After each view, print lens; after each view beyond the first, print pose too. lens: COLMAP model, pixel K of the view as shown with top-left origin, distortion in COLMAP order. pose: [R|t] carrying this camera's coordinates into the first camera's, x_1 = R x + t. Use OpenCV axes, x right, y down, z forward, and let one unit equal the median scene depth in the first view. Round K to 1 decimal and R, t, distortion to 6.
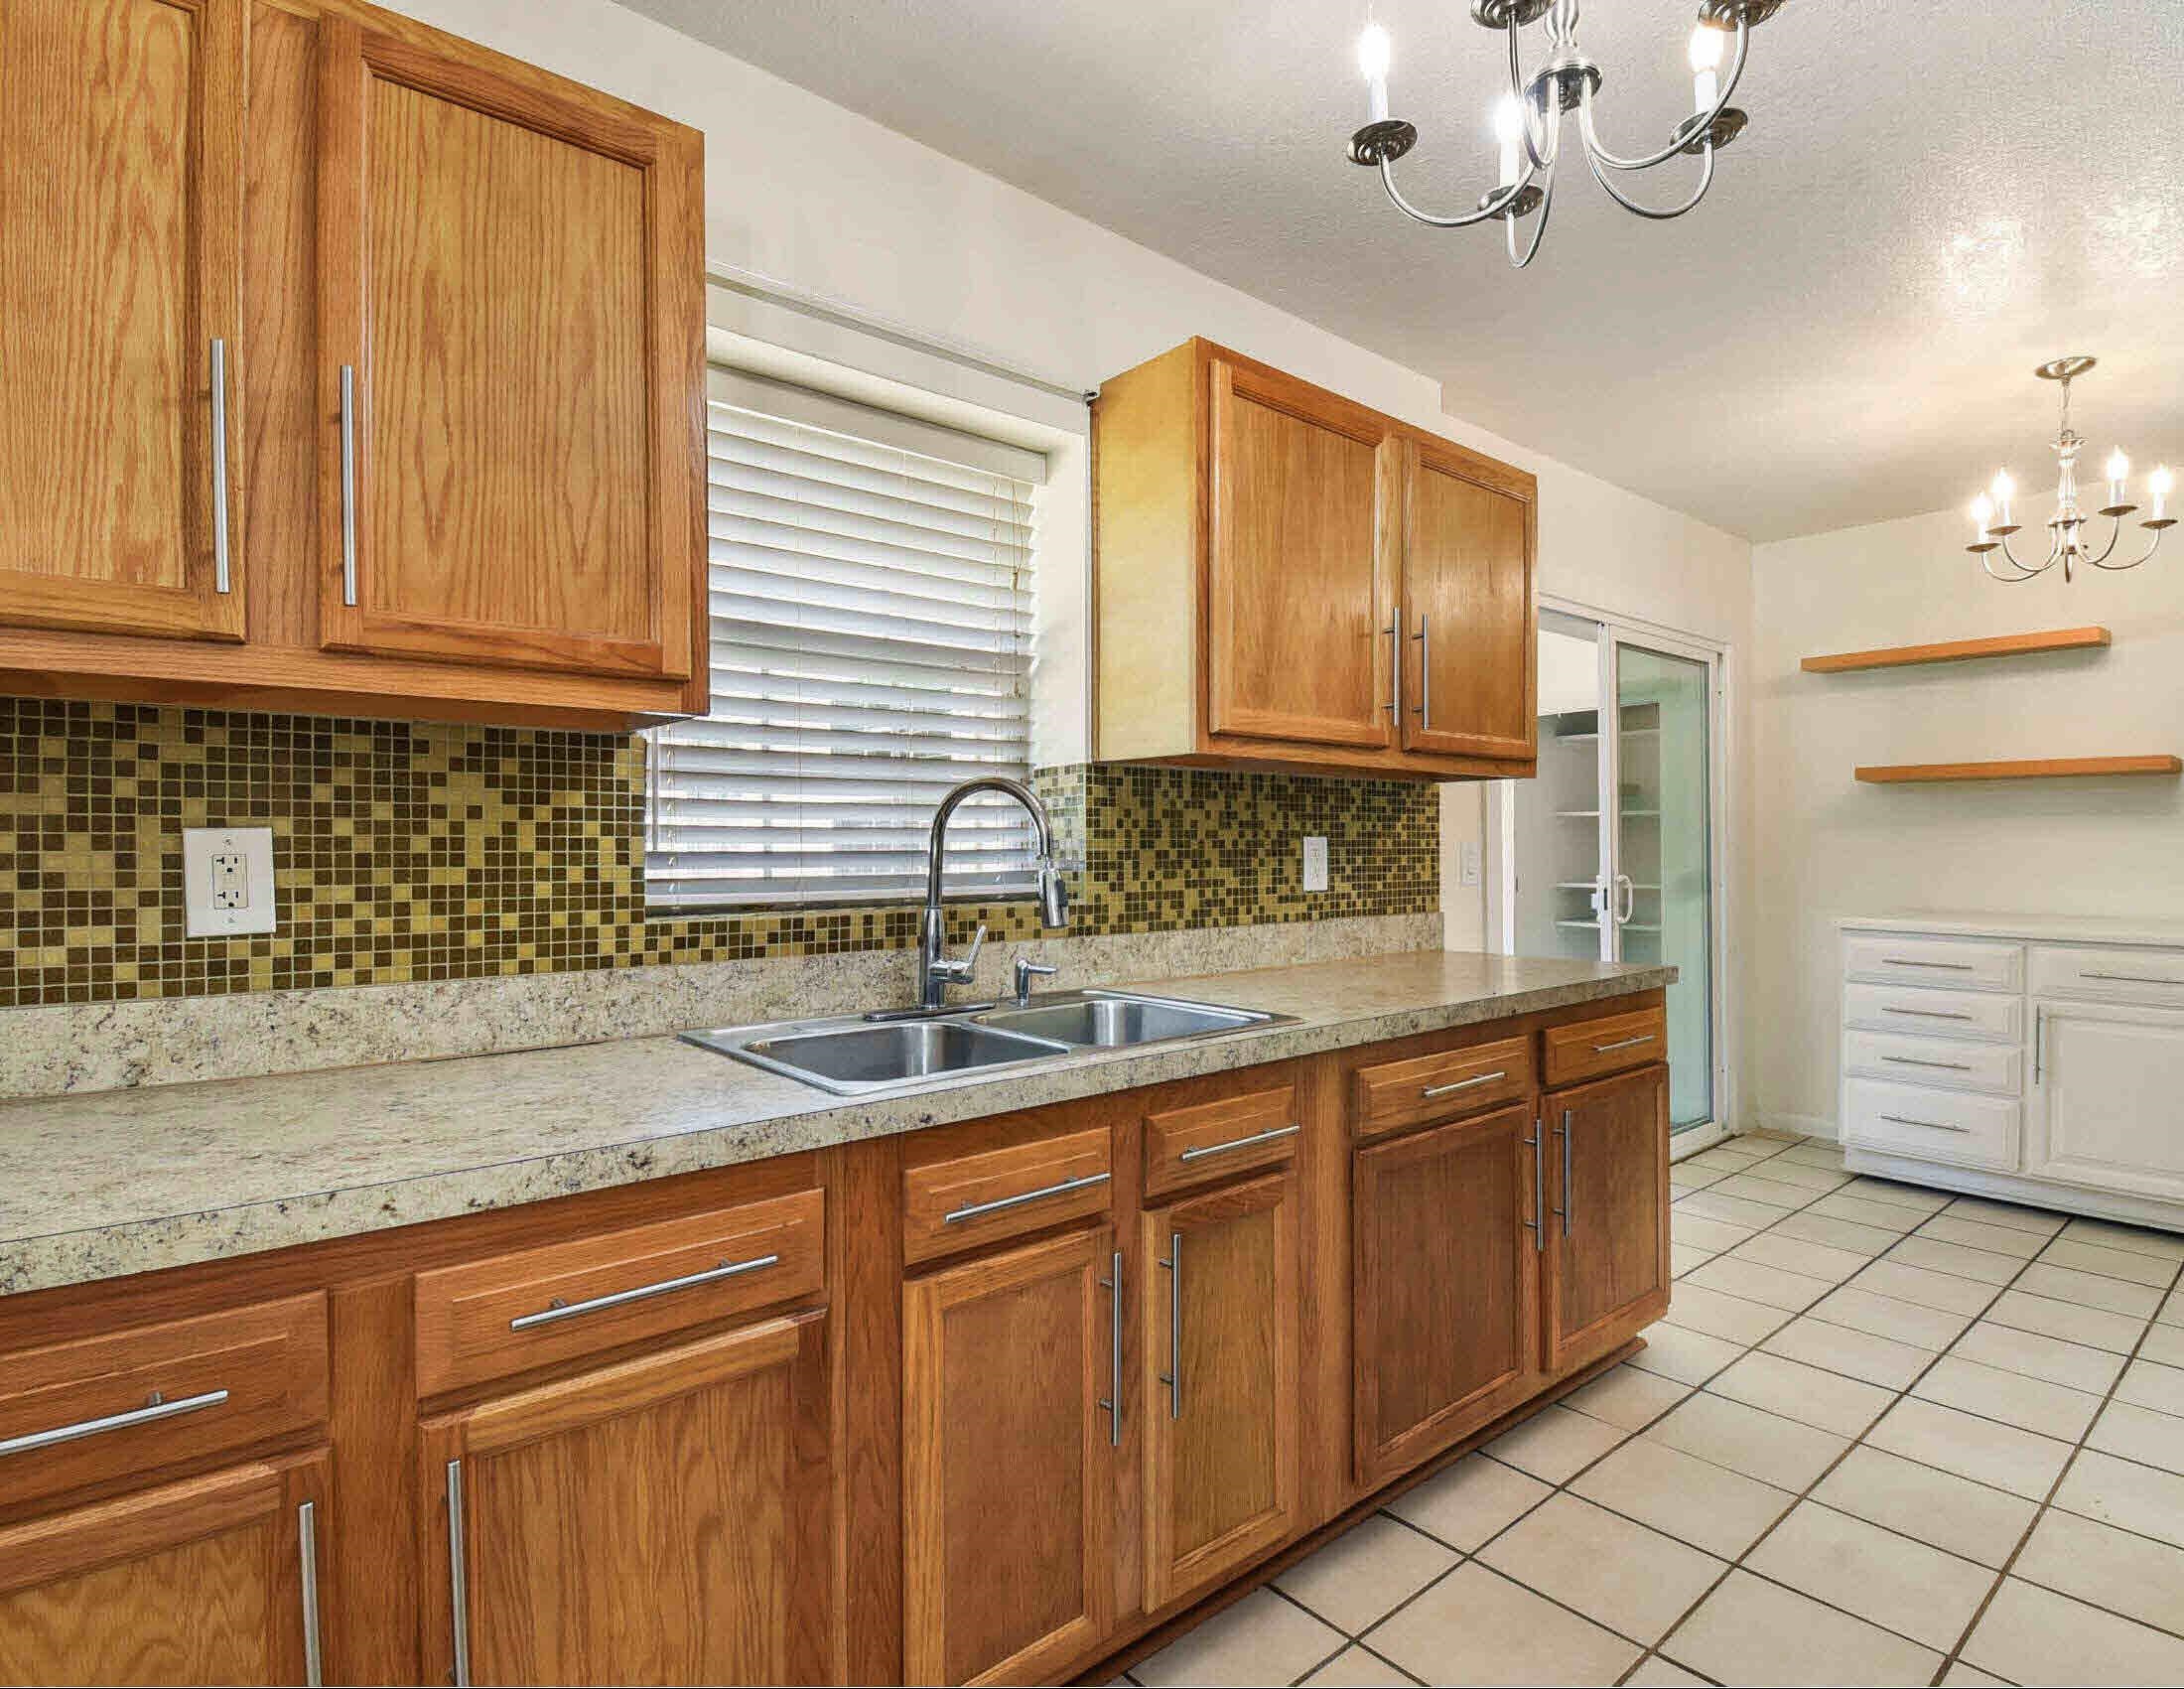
lens RADIAL K [[1141.8, 0, 1157.2], [0, 1141.8, 842.4], [0, 0, 1]] dist [-0.008663, -0.001759]
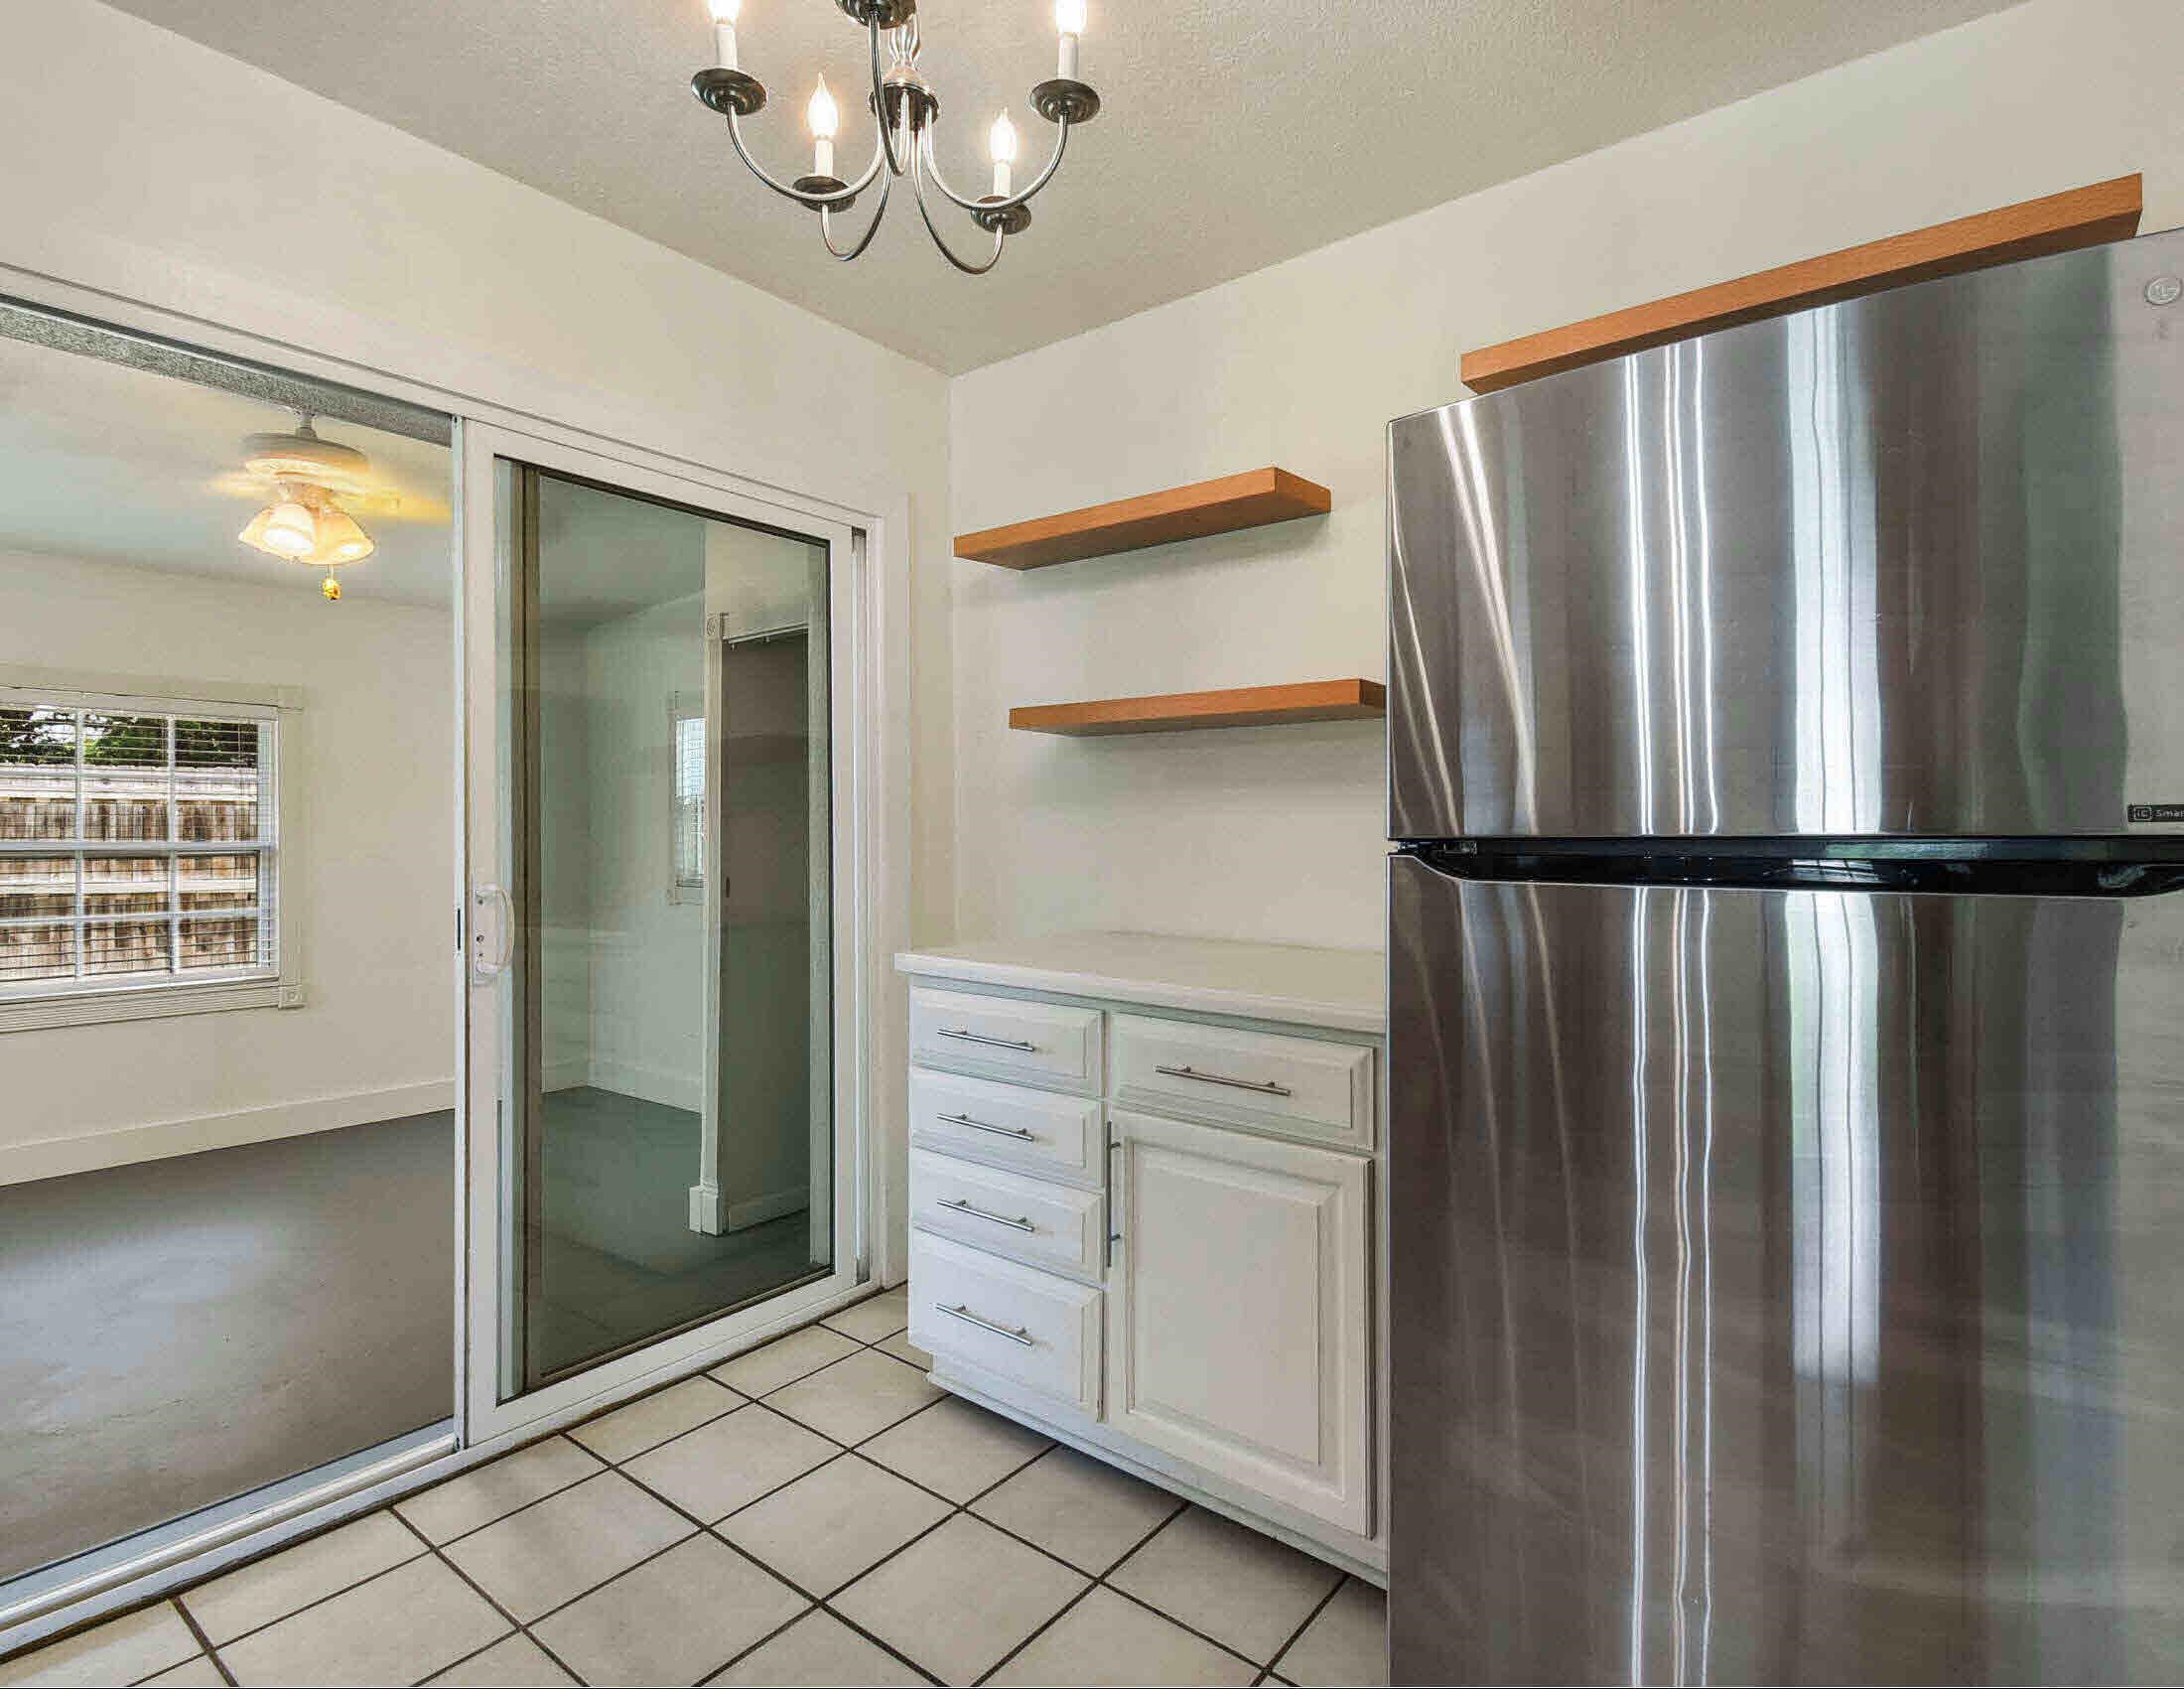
lens RADIAL K [[1141.8, 0, 1090.8], [0, 1141.8, 833.3], [0, 0, 1]] dist [-0.008663, -0.001759]
pose [[0.980338, 0.006510, 0.197219, 0.873193], [-0.004544, 0.999935, -0.010421, 0.016759], [-0.197274, 0.009320, 0.980304, 0.620795]]
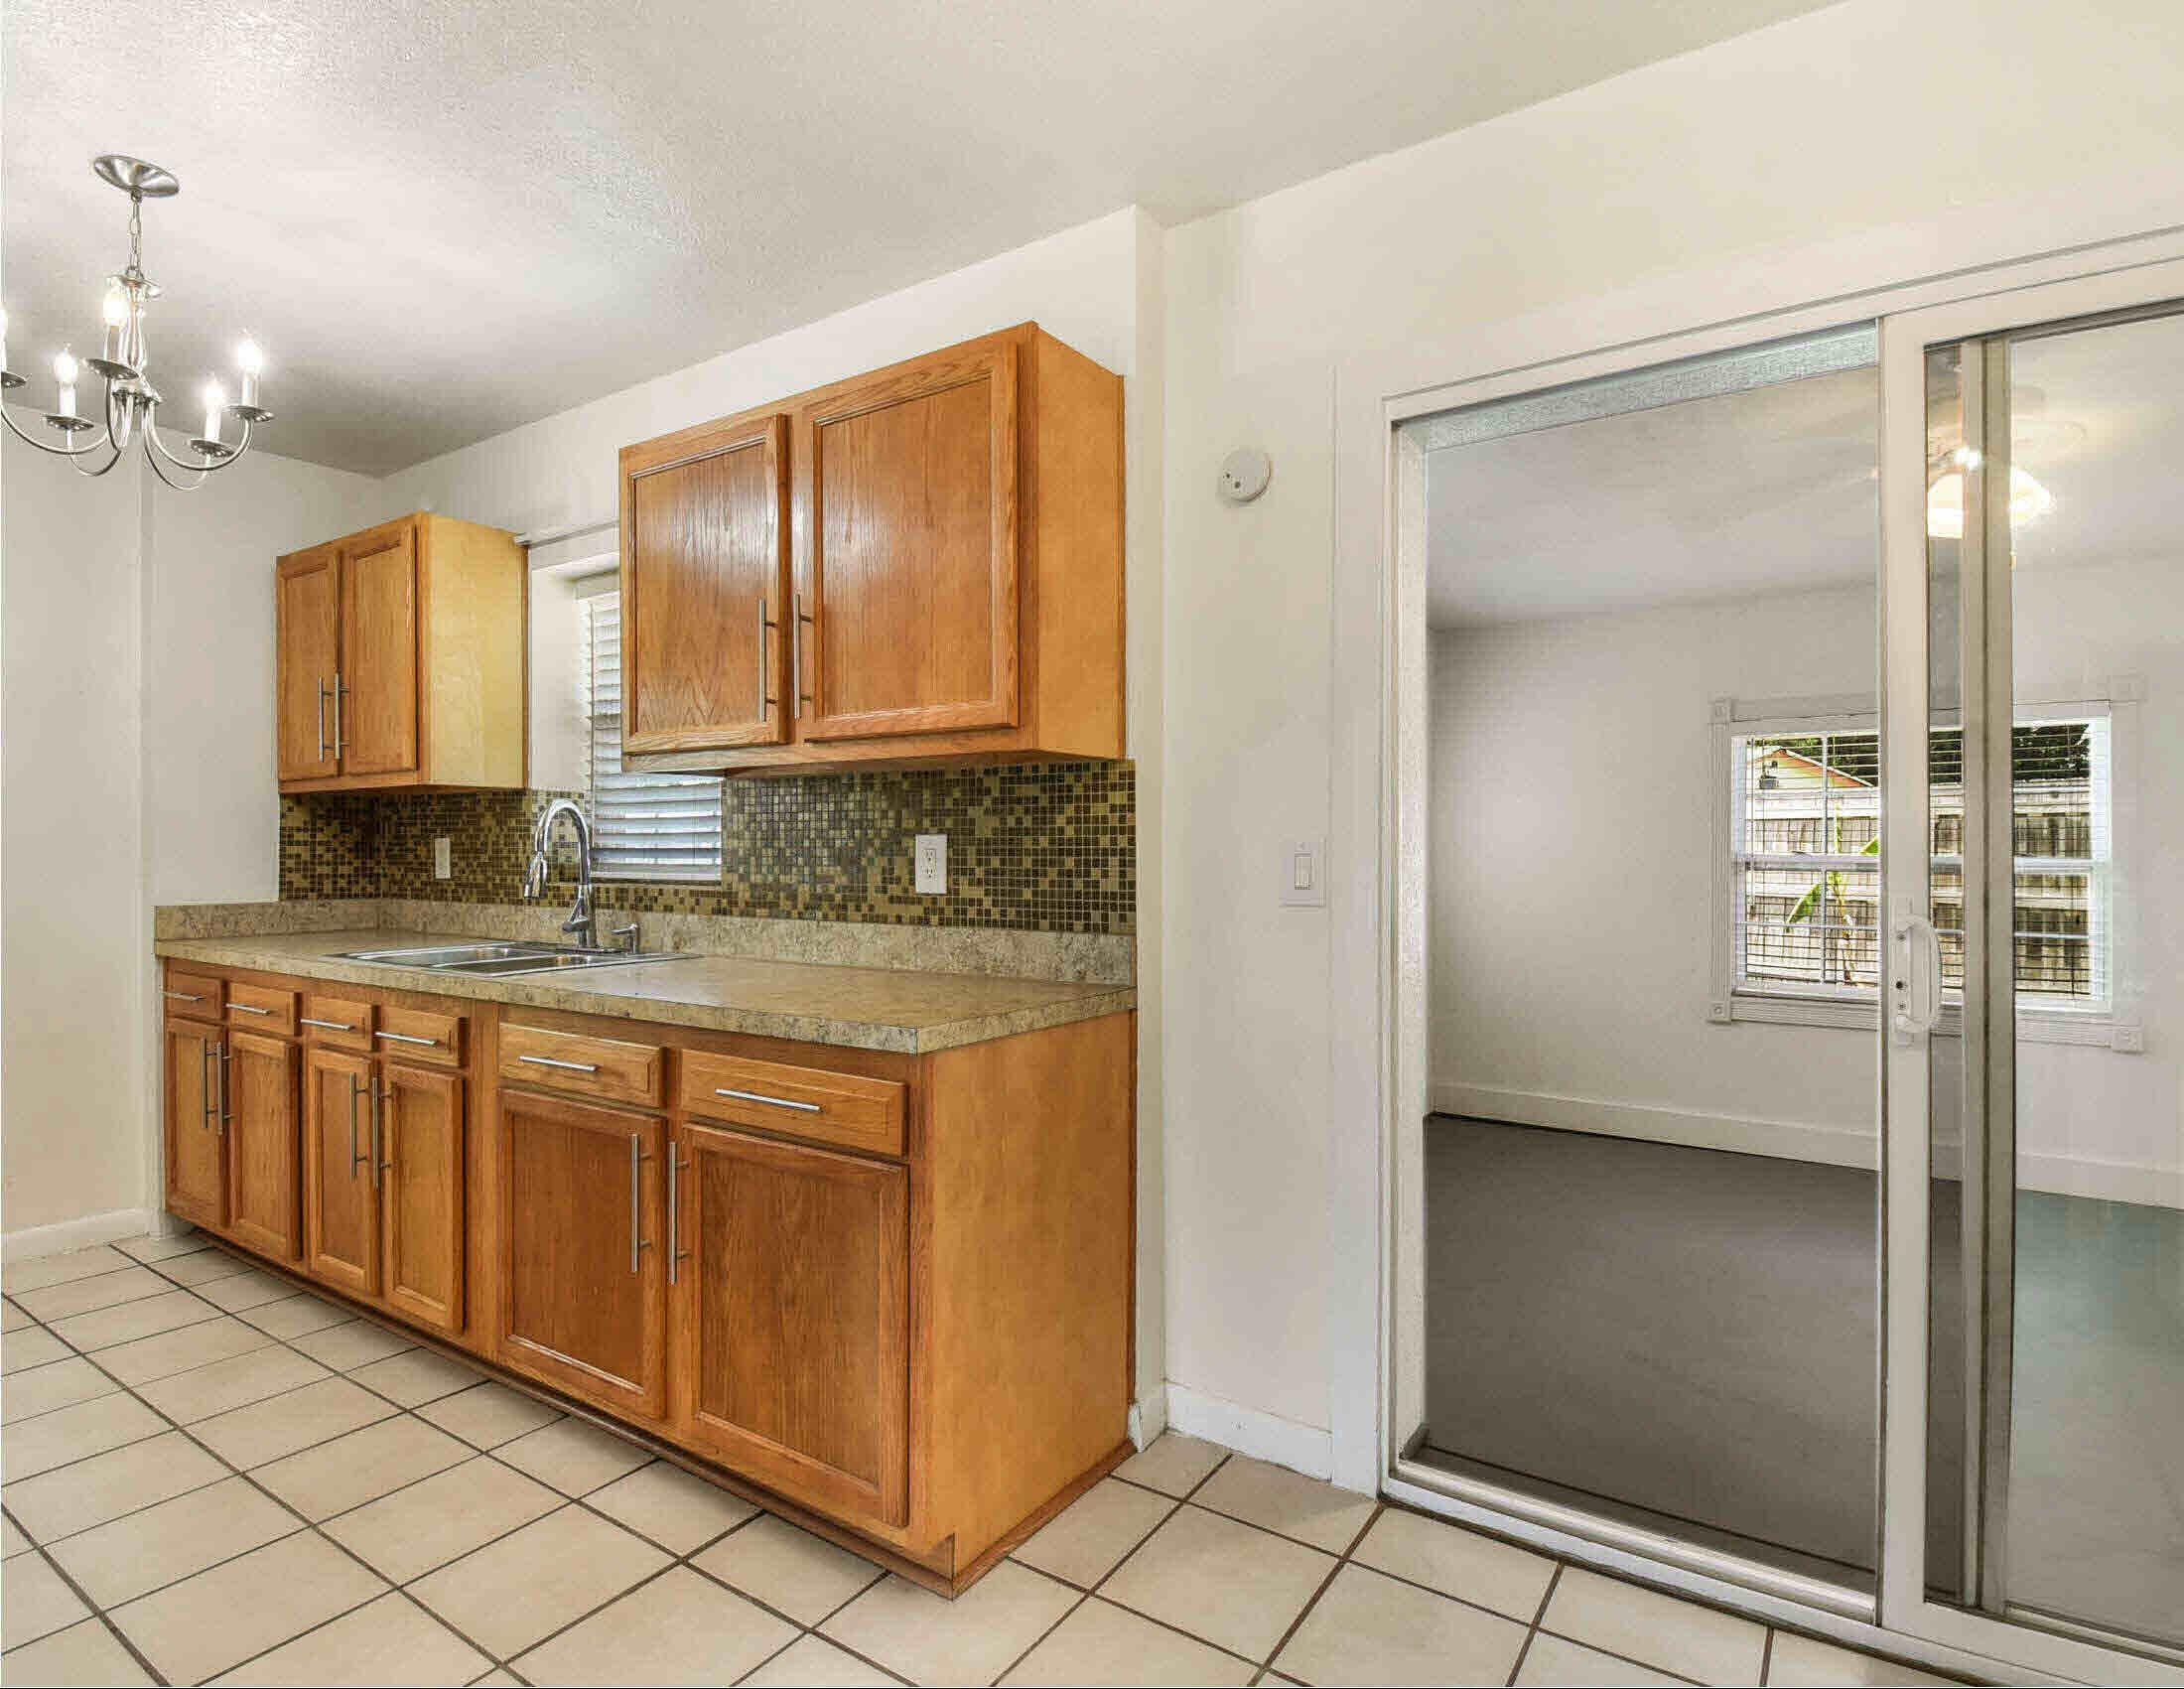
lens RADIAL K [[1141.8, 0, 1080.7], [0, 1141.8, 851.3], [0, 0, 1]] dist [-0.008663, -0.001759]
pose [[0.260209, 0.000701, -0.965552, 1.060270], [-0.000895, 0.999999, 0.000484, 0.007882], [0.965552, 0.000739, 0.260210, 0.878591]]
